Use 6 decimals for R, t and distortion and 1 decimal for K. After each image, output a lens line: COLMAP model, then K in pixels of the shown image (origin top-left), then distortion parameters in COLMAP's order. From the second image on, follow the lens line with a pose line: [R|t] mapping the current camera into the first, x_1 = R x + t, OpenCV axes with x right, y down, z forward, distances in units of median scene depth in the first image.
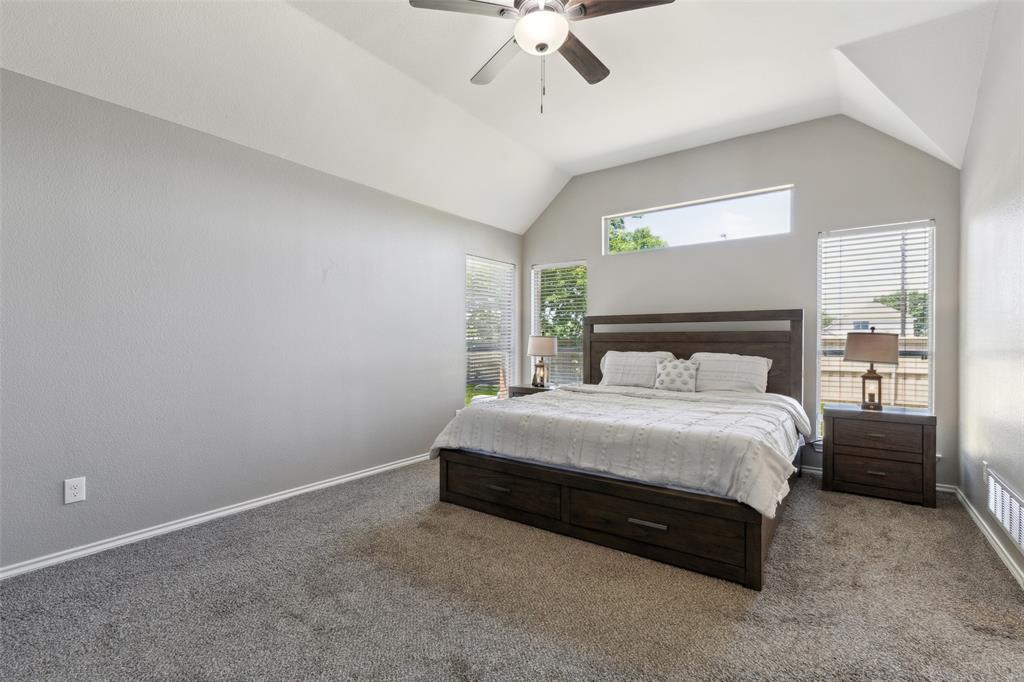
lens RADIAL K [[459.0, 0, 512.1], [0, 459.0, 345.3], [0, 0, 1]] dist [0.002764, -0.000050]
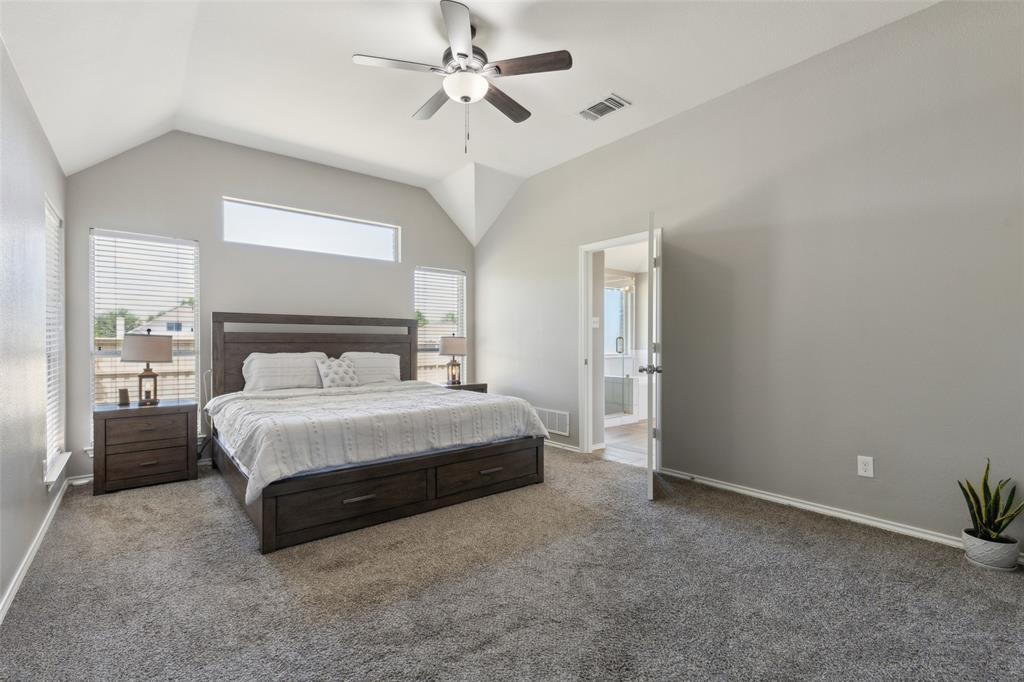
lens RADIAL K [[459.0, 0, 512.1], [0, 459.0, 345.3], [0, 0, 1]] dist [0.002764, -0.000050]
pose [[0.268086, -0.006030, 0.963376, -0.642378], [0.007179, 0.999965, 0.004261, -0.002913], [-0.963368, 0.005773, 0.268120, 0.337710]]
